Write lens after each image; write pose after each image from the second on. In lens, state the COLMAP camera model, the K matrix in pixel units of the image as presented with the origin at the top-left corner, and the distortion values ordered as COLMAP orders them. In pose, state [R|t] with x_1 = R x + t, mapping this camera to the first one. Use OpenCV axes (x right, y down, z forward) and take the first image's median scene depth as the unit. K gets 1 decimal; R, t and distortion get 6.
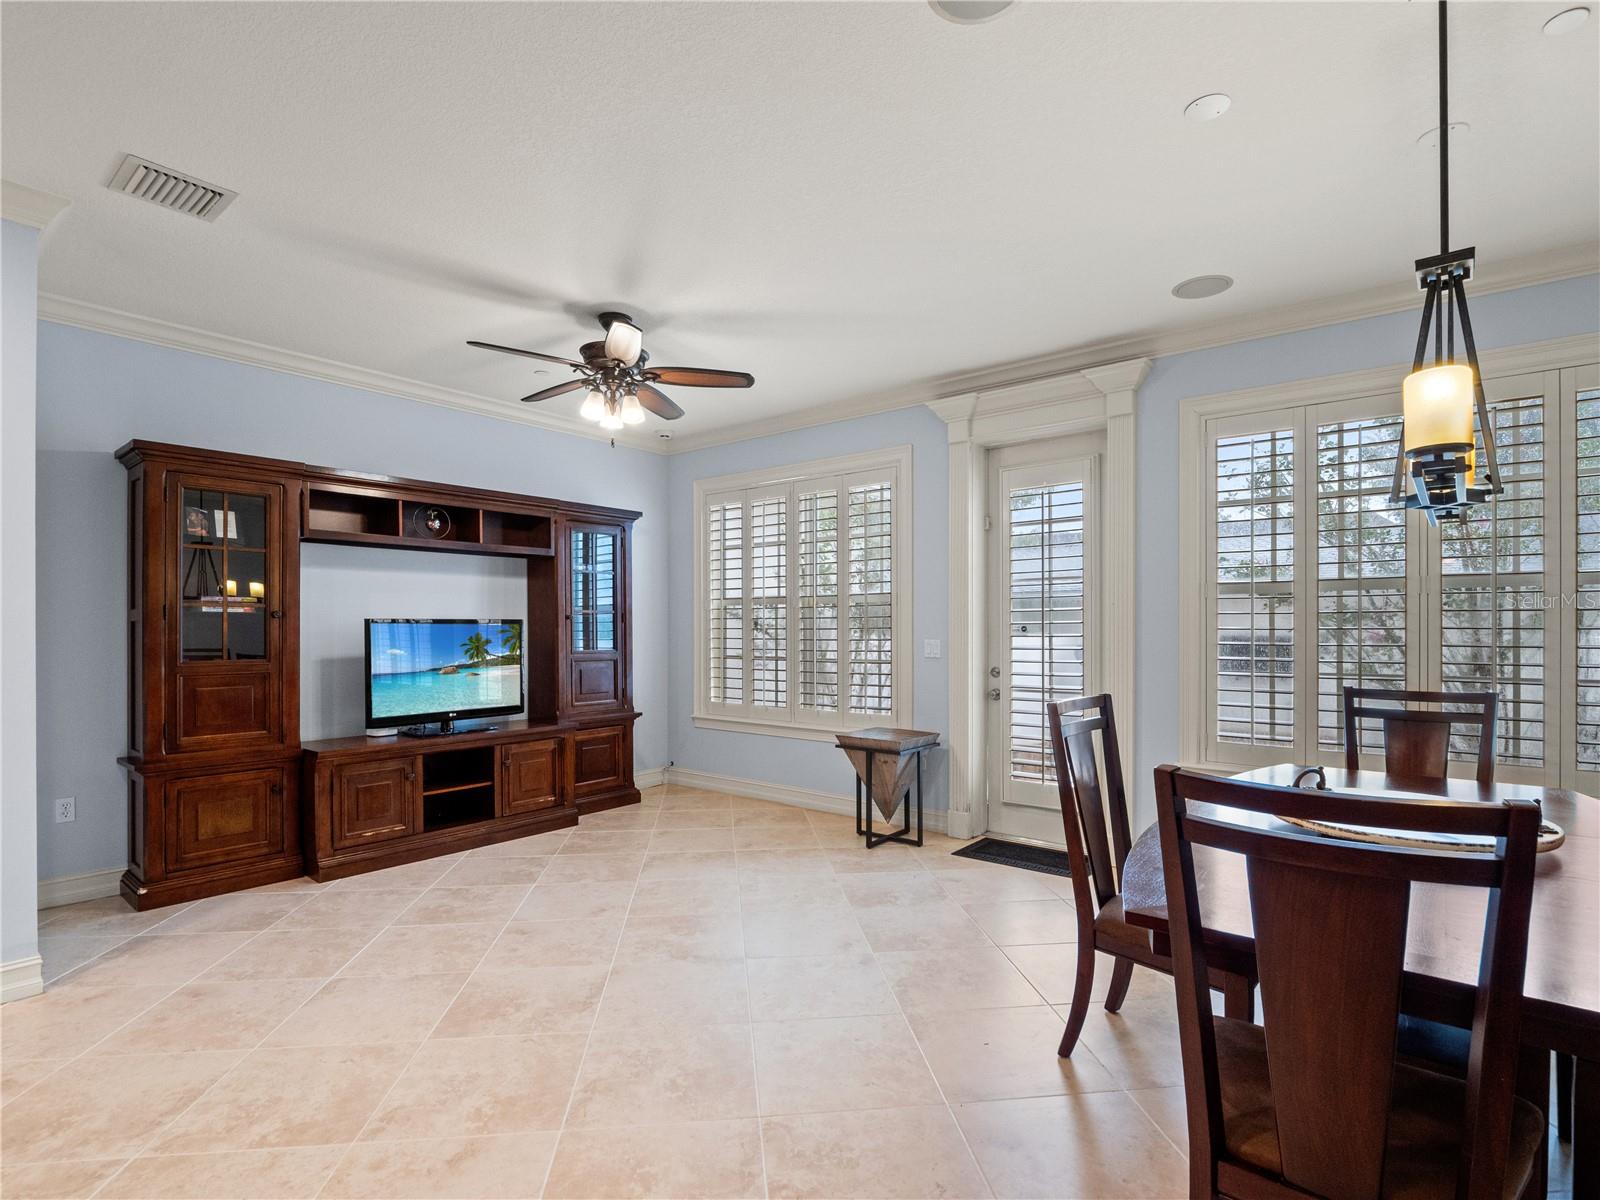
lens RADIAL K [[799.5, 0, 807.7], [0, 799.5, 624.4], [0, 0, 1]] dist [-0.000879, -0.007316]
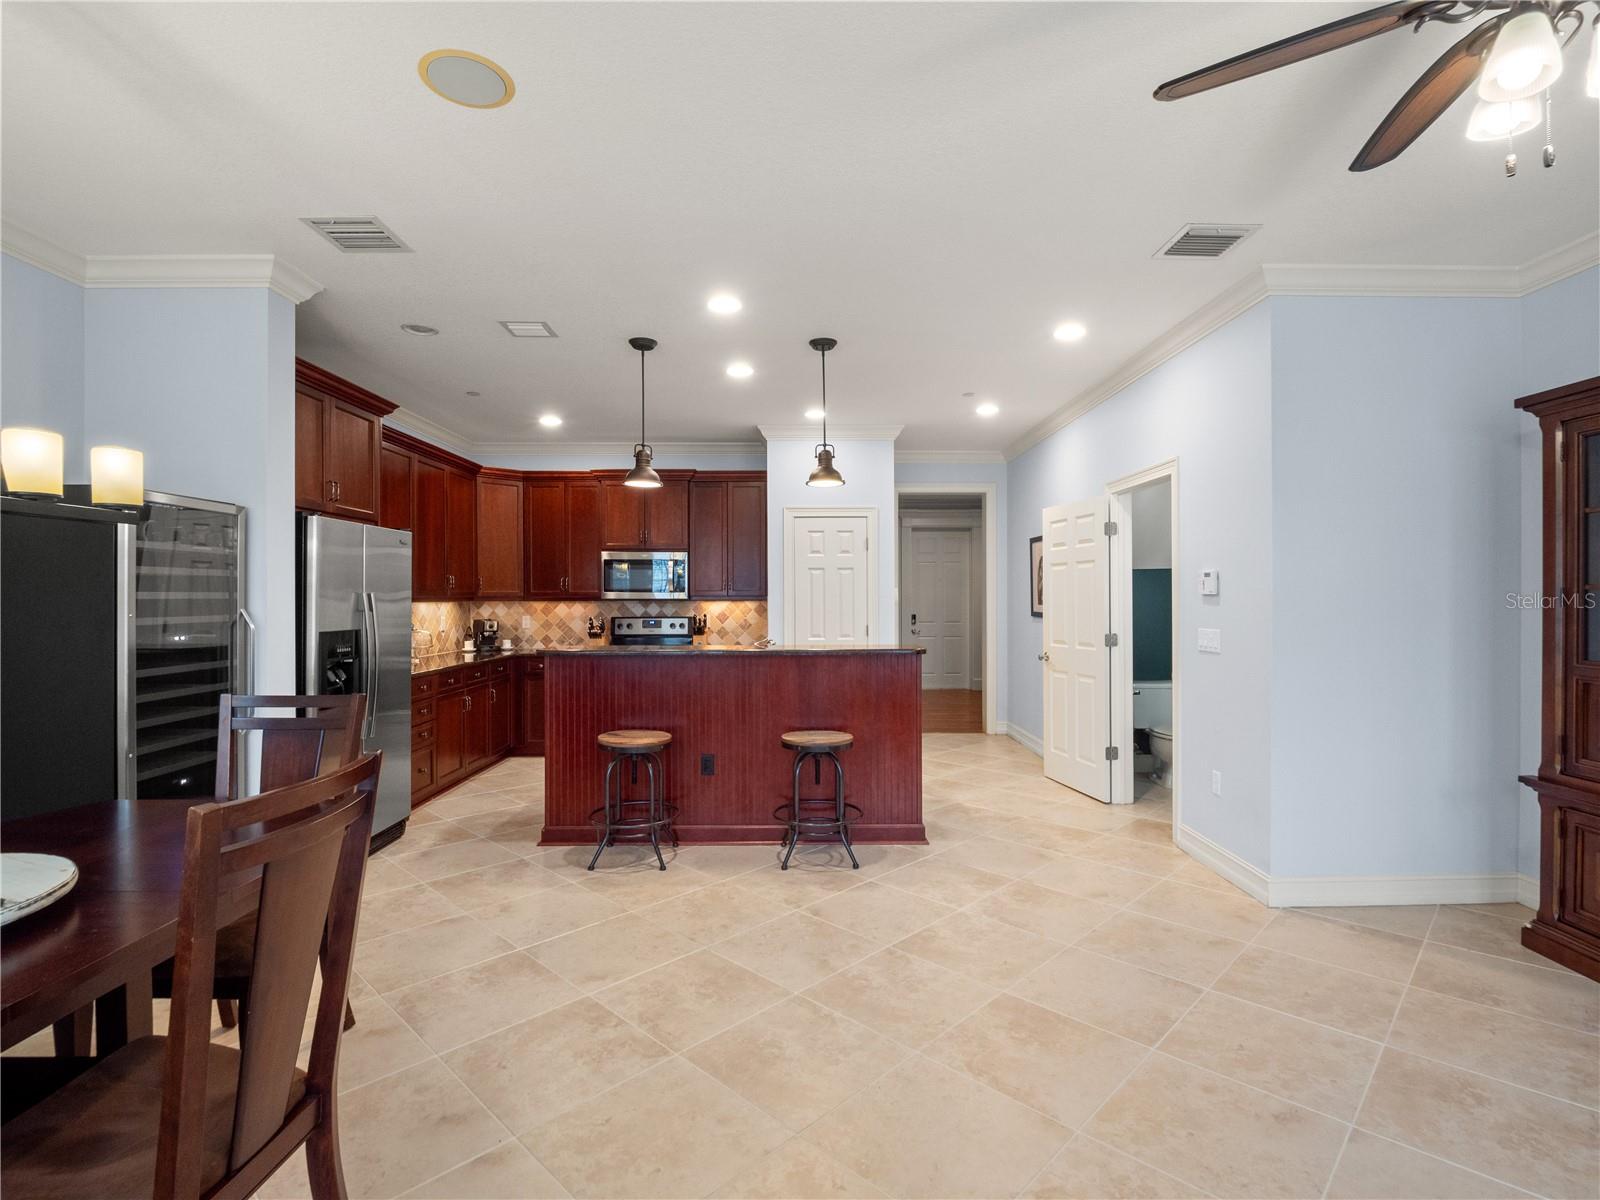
lens RADIAL K [[784.5, 0, 799.3], [0, 784.5, 594.5], [0, 0, 1]] dist [-0.003936, -0.001338]
pose [[-0.778662, 0.001298, -0.627442, 0.218365], [0.005031, 0.999979, -0.004174, -0.014241], [0.627423, -0.006407, -0.778652, 0.858131]]
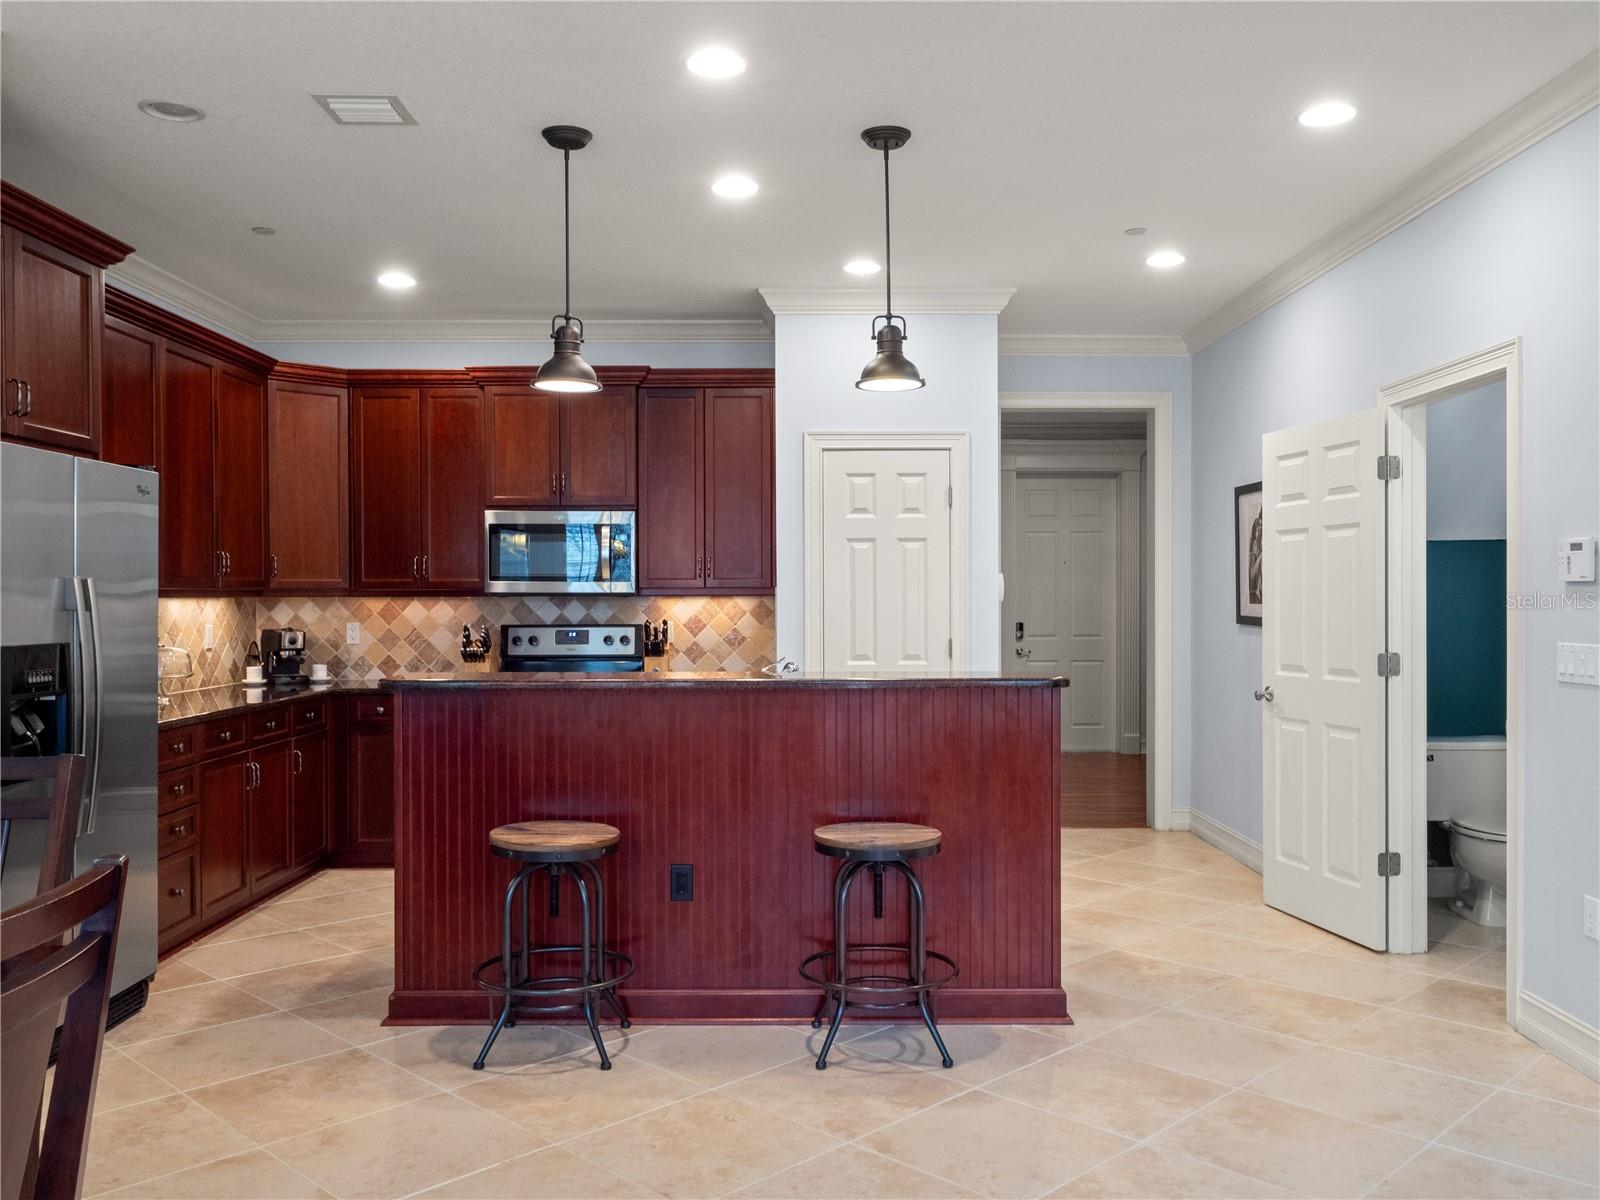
lens RADIAL K [[1342.8, 0, 800.0], [0, 1342.8, 600.0], [0, 0, 1]] dist [-0.000042, 0.010409]
pose [[-0.782567, 0.005106, -0.622545, 0.217778], [0.004644, 0.999986, 0.002363, -0.008609], [0.622549, -0.001041, -0.782580, 0.820804]]
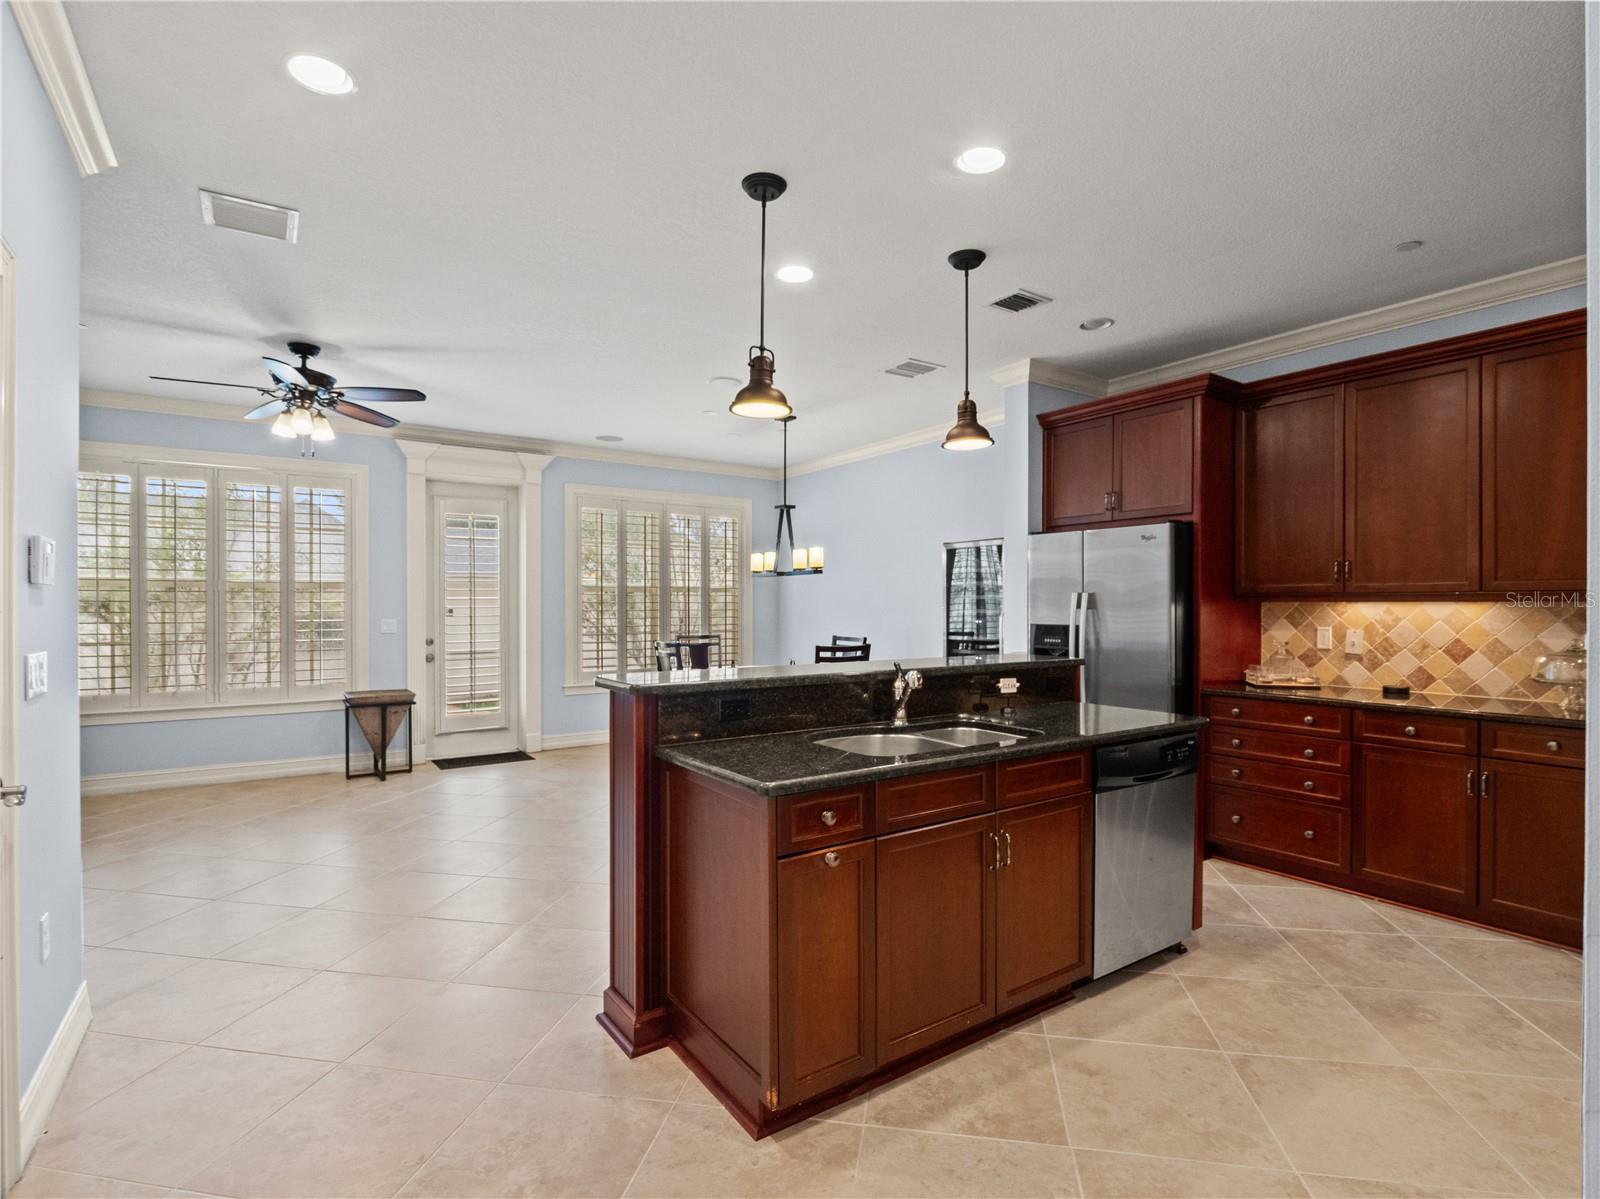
lens RADIAL K [[791.2, 0, 817.5], [0, 791.2, 604.5], [0, 0, 1]] dist [-0.013074, -0.000292]
pose [[0.277190, 0.003172, 0.960810, -0.916161], [-0.002633, 0.999993, -0.002542, -0.004585], [-0.960811, -0.001825, 0.277197, -0.029558]]
